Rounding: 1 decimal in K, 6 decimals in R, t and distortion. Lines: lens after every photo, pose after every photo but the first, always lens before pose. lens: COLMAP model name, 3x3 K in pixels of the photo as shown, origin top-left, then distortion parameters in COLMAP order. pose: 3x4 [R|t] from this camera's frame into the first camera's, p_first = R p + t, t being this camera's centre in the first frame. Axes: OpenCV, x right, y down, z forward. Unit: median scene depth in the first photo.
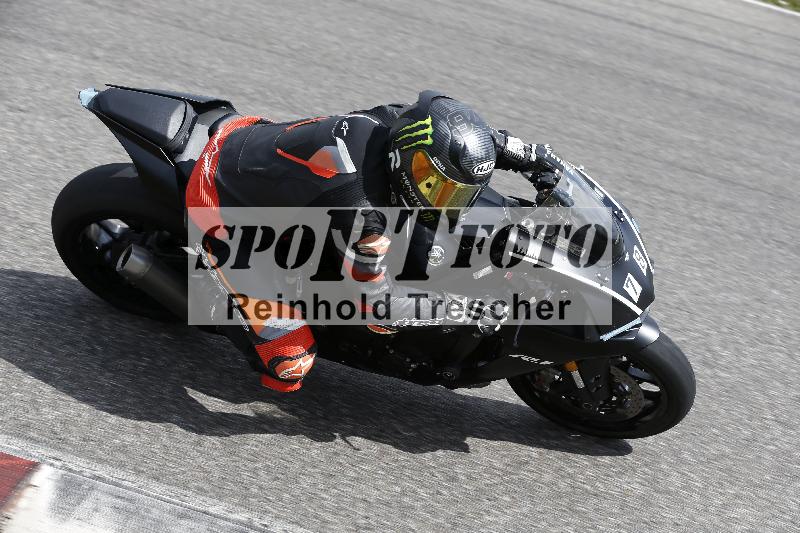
lens RADIAL K [[2237.9, 0, 400.0], [0, 2237.9, 266.5], [0, 0, 1]] dist [-0.073385, -0.097478]
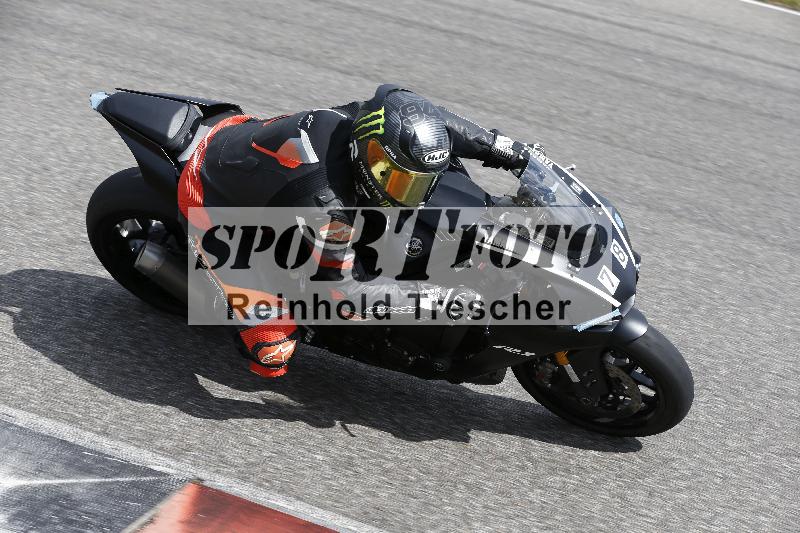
lens RADIAL K [[2237.9, 0, 400.0], [0, 2237.9, 266.5], [0, 0, 1]] dist [-0.073385, -0.097478]
pose [[0.987140, 0.001227, -0.159854, 0.176214], [-0.007991, 0.999099, -0.041679, 0.047564], [0.159659, 0.042421, 0.986260, -0.027091]]
